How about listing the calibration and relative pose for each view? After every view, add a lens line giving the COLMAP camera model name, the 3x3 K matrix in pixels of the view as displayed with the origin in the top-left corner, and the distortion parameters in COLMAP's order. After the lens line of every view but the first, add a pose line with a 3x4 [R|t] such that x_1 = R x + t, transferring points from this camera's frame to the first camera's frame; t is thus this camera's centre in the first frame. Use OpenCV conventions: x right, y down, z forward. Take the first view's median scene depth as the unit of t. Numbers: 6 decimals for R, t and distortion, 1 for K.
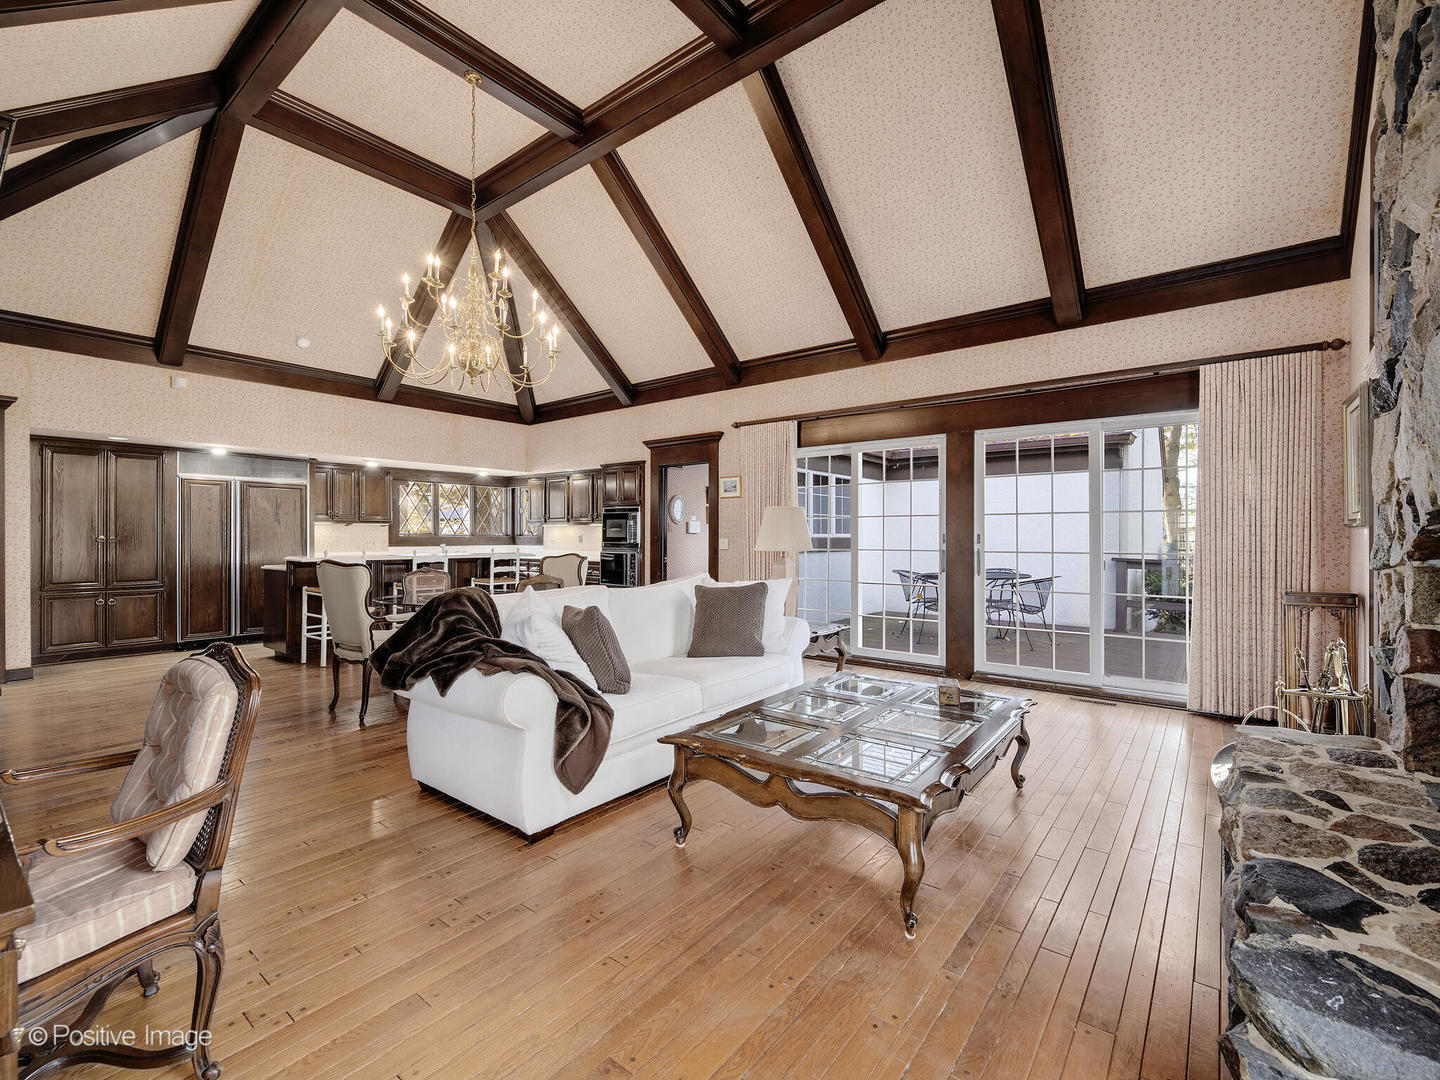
lens RADIAL K [[641.5, 0, 715.6], [0, 641.5, 537.3], [0, 0, 1]] dist [-0.001947, -0.000044]
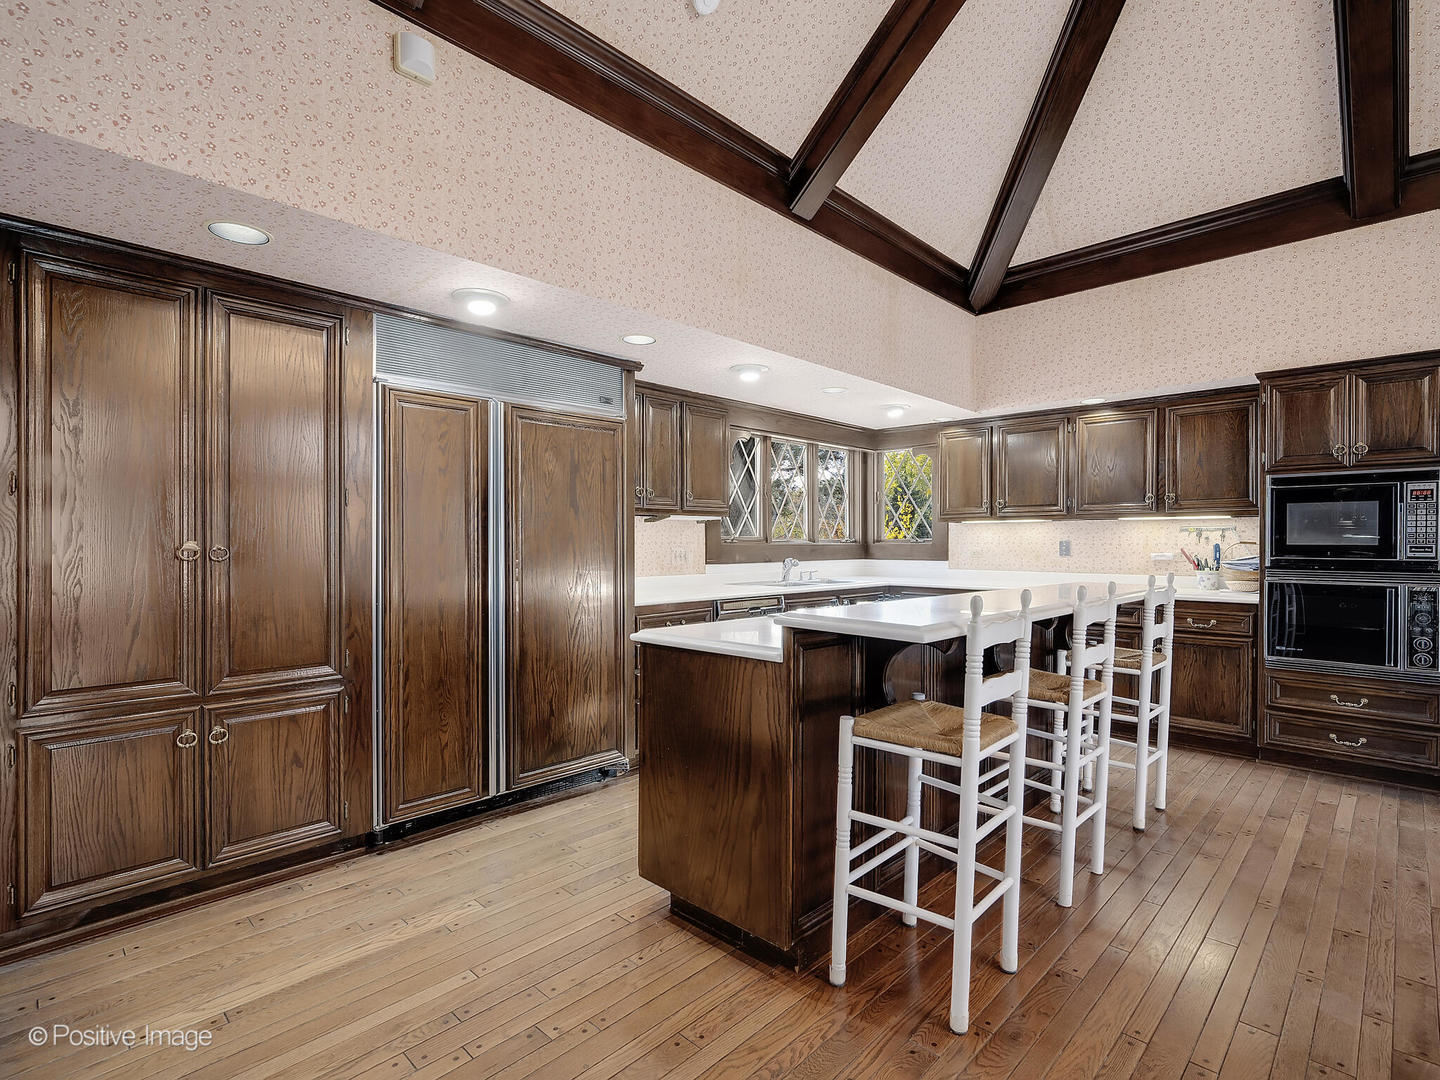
lens RADIAL K [[701.5, 0, 694.0], [0, 701.5, 546.0], [0, 0, 1]] dist [0.002370, 0.000123]
pose [[0.993741, 0.002612, -0.111674, -0.557404], [-0.002291, 0.999993, 0.003003, -0.001089], [0.111681, -0.002728, 0.993740, 0.564036]]
